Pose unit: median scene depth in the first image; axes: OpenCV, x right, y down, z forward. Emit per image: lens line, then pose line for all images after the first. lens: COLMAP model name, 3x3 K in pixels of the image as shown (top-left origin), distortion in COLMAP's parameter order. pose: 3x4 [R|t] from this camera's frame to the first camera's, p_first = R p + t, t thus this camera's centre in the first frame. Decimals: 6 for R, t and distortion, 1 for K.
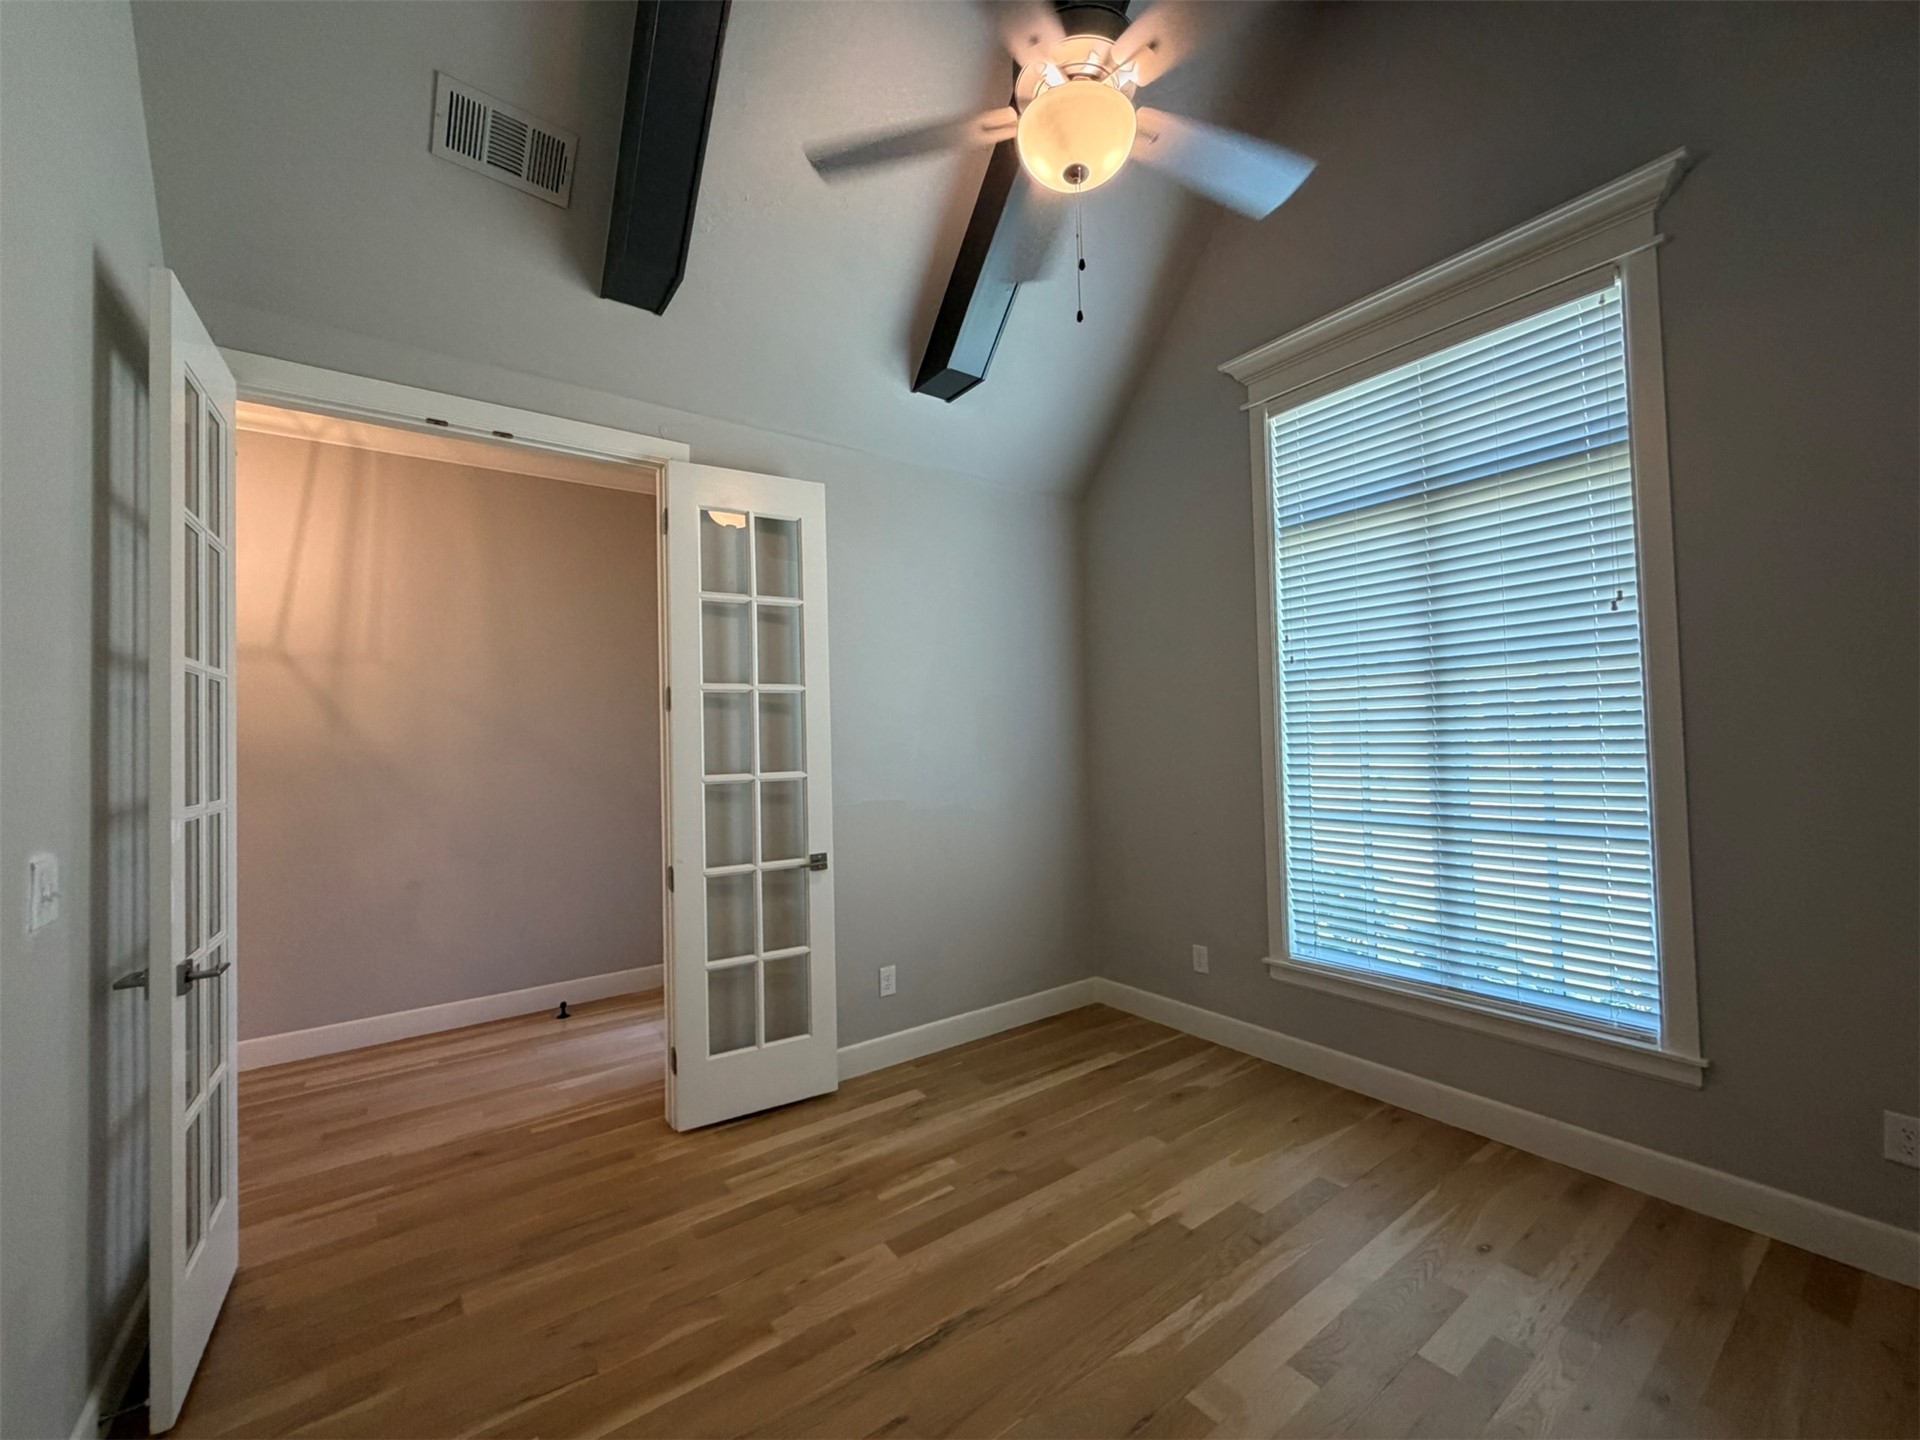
lens RADIAL K [[764.2, 0, 955.0], [0, 764.2, 718.4], [0, 0, 1]] dist [-0.000878, 0.000365]
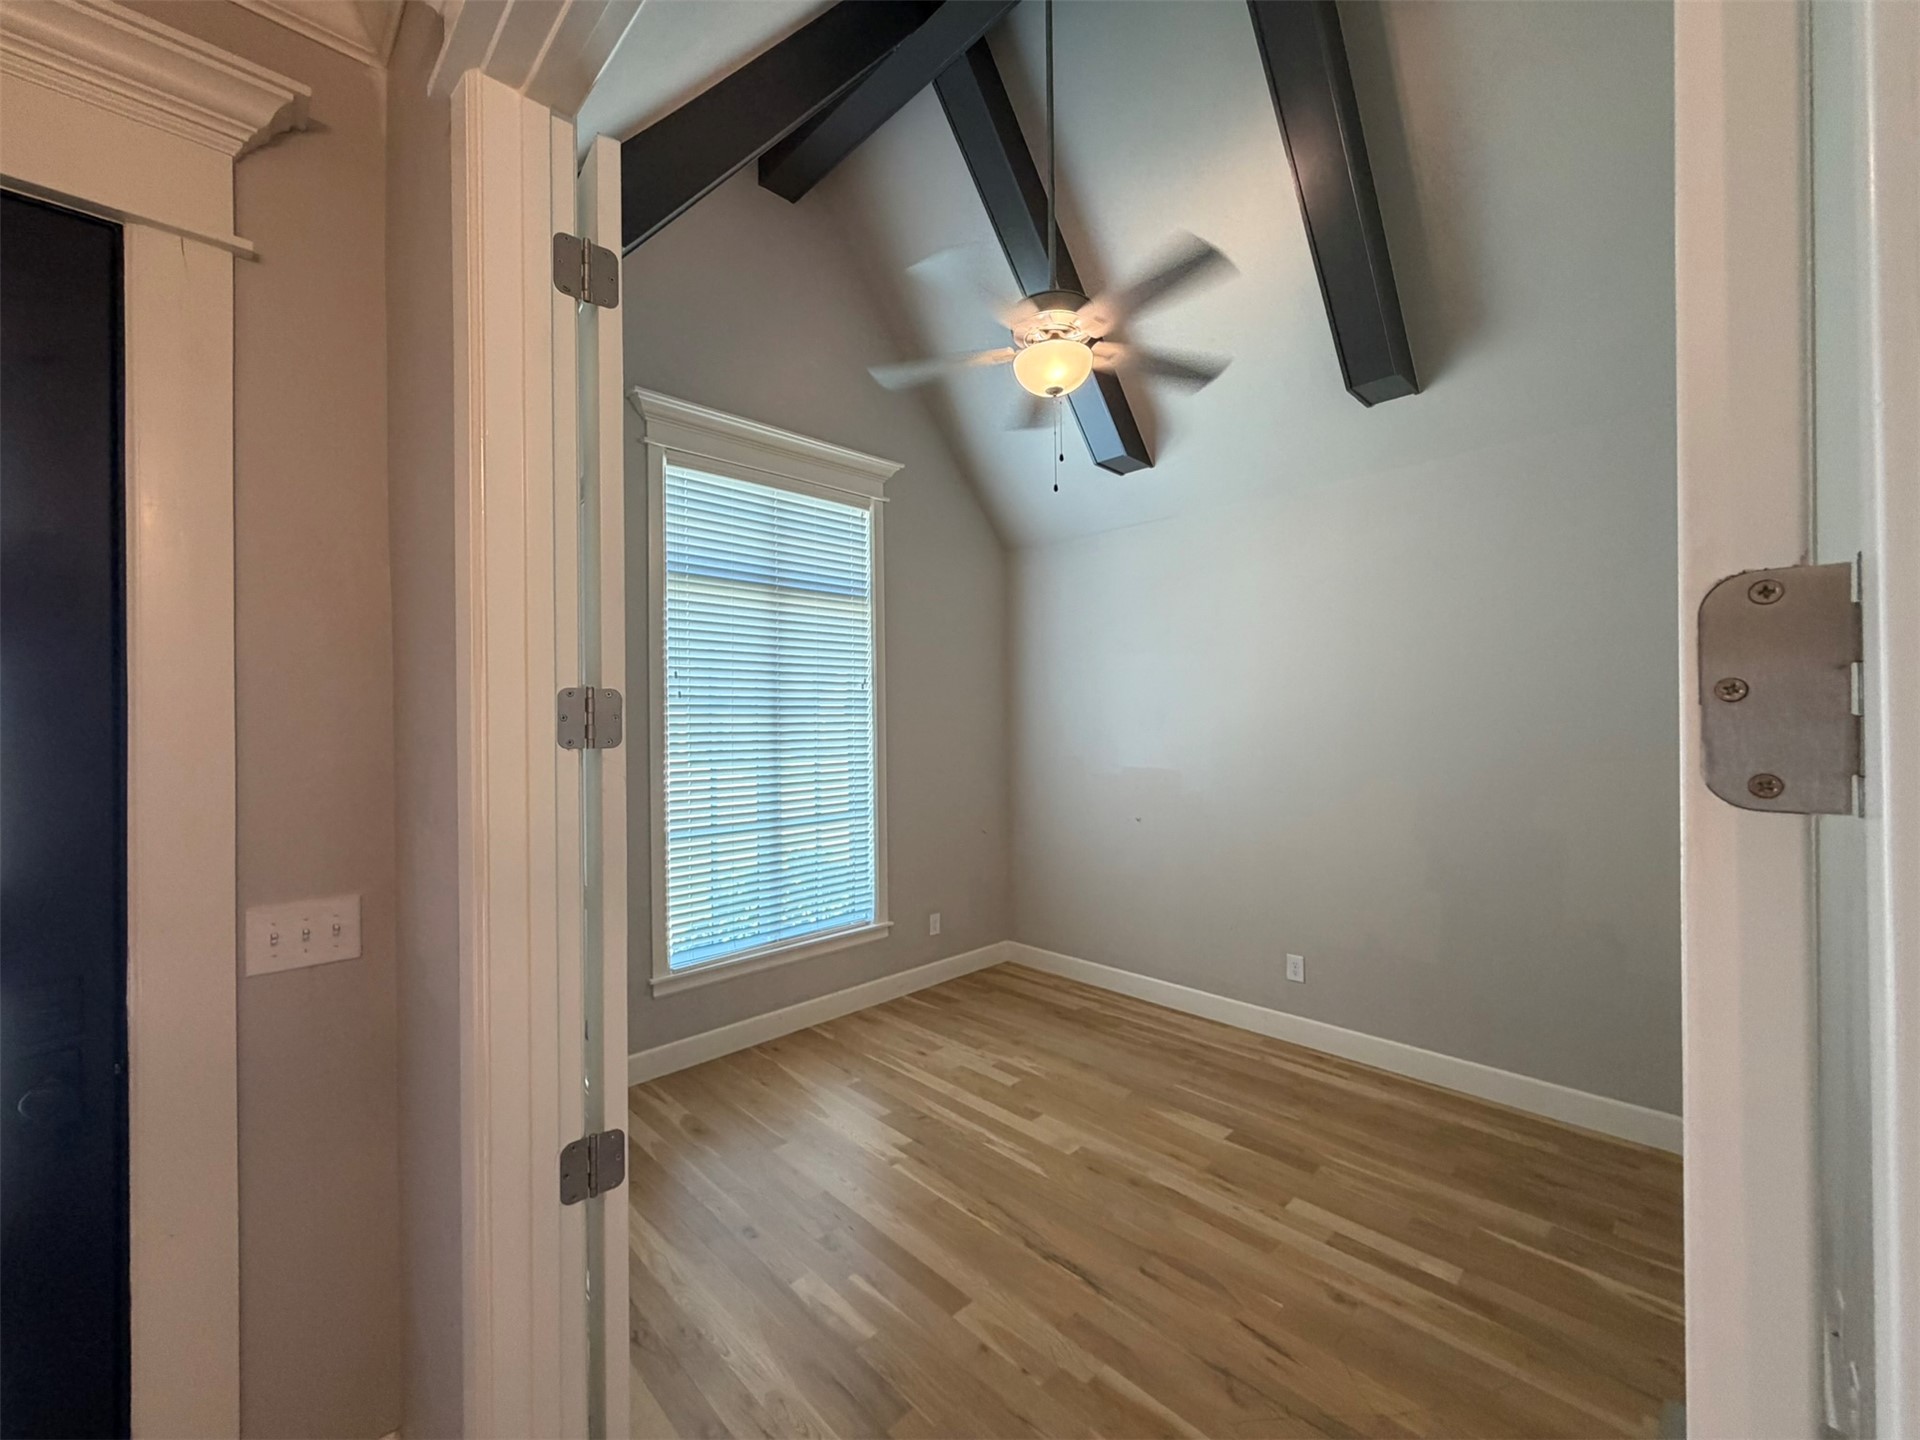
lens RADIAL K [[764.2, 0, 955.0], [0, 764.2, 718.4], [0, 0, 1]] dist [-0.000878, 0.000365]
pose [[-0.134186, 0.030915, 0.990474, -0.965408], [-0.015977, 0.999316, -0.033356, -0.016598], [-0.990827, -0.020300, -0.133600, 1.047261]]
